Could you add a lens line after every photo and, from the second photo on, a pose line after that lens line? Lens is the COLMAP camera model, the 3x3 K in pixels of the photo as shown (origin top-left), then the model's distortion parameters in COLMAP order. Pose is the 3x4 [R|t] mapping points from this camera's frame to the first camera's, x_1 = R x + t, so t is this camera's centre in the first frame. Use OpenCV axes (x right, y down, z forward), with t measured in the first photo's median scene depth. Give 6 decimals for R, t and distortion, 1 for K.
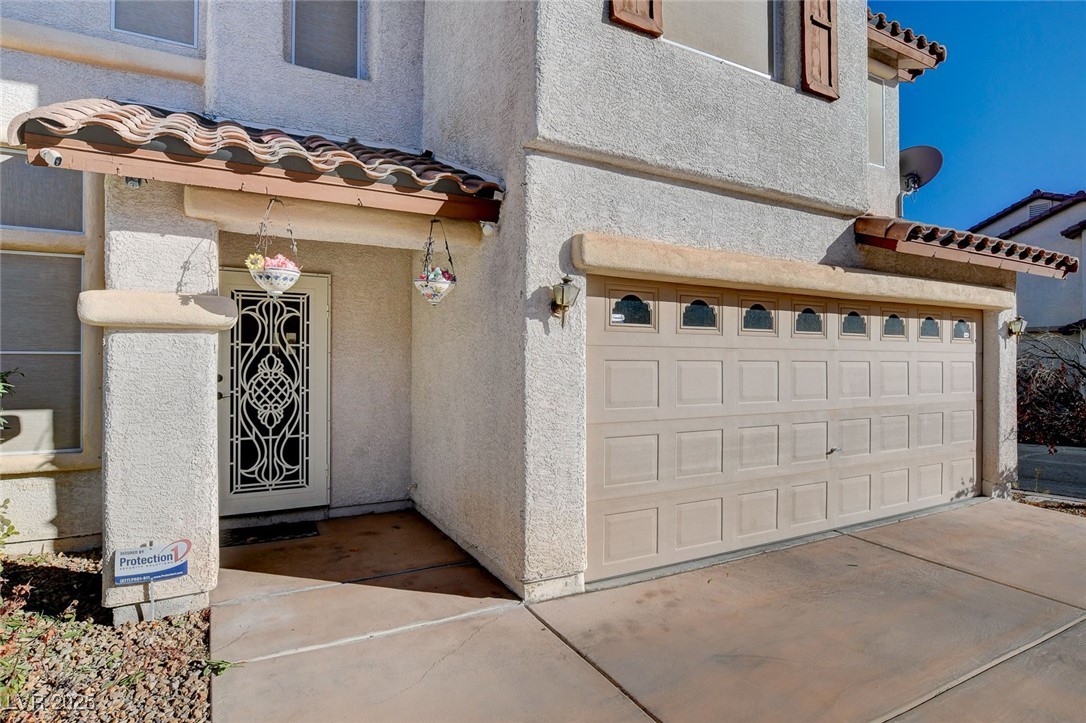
lens RADIAL K [[581.5, 0, 543.0], [0, 581.5, 361.5], [0, 0, 1]] dist [-0.015048, -0.001183]
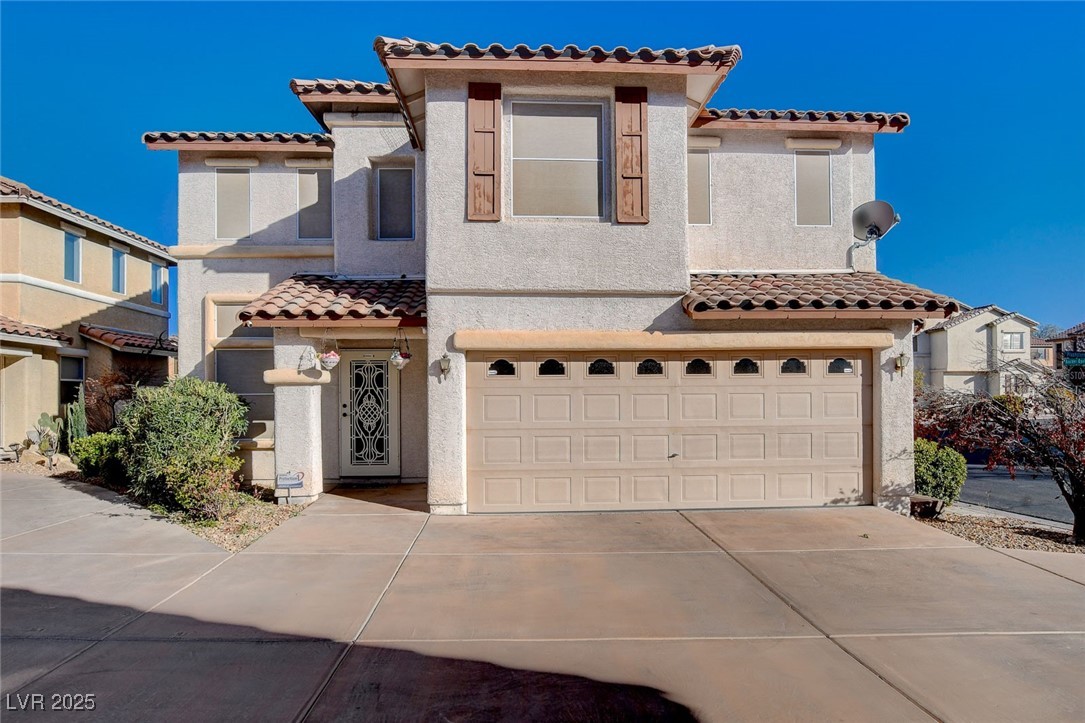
lens RADIAL K [[607.1, 0, 538.3], [0, 607.1, 398.8], [0, 0, 1]] dist [-0.017250, 0.000532]
pose [[0.897930, -0.006221, -0.440094, 0.970418], [0.009903, 0.999933, 0.006071, -0.001217], [0.440027, -0.009810, 0.897931, -0.581818]]
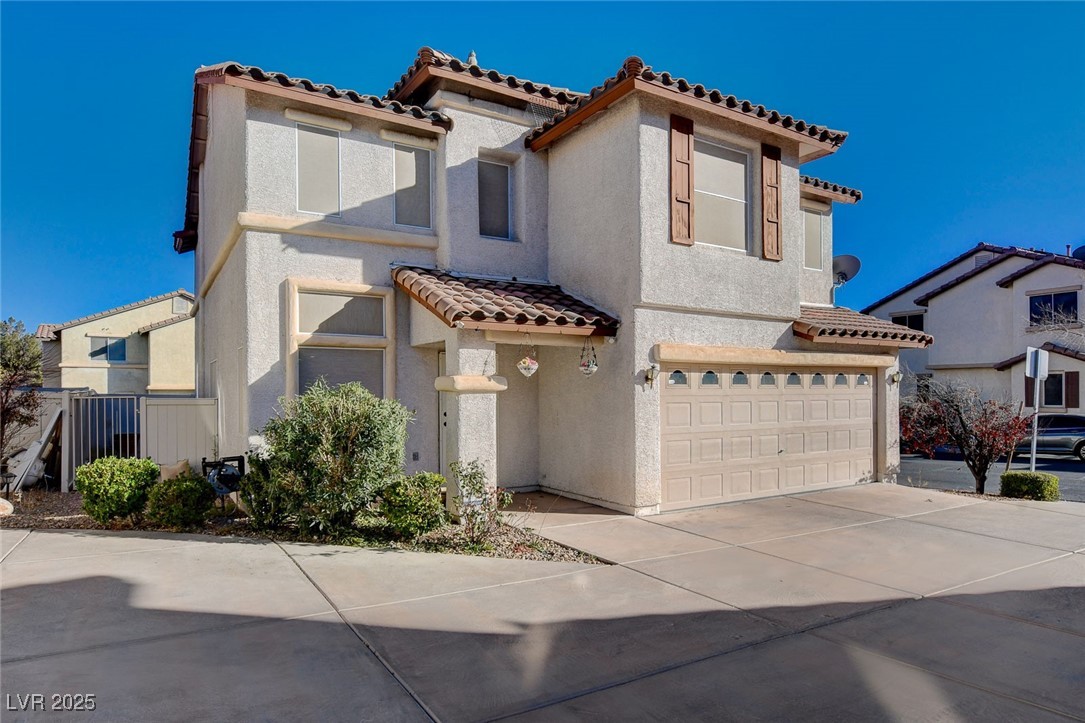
lens RADIAL K [[651.2, 0, 543.1], [0, 651.2, 402.2], [0, 0, 1]] dist [0.000505, 0.000729]
pose [[0.998019, -0.010290, 0.062070, -0.399707], [0.009515, 0.999873, 0.012767, -0.033053], [-0.062194, -0.012151, 0.997990, -1.071864]]
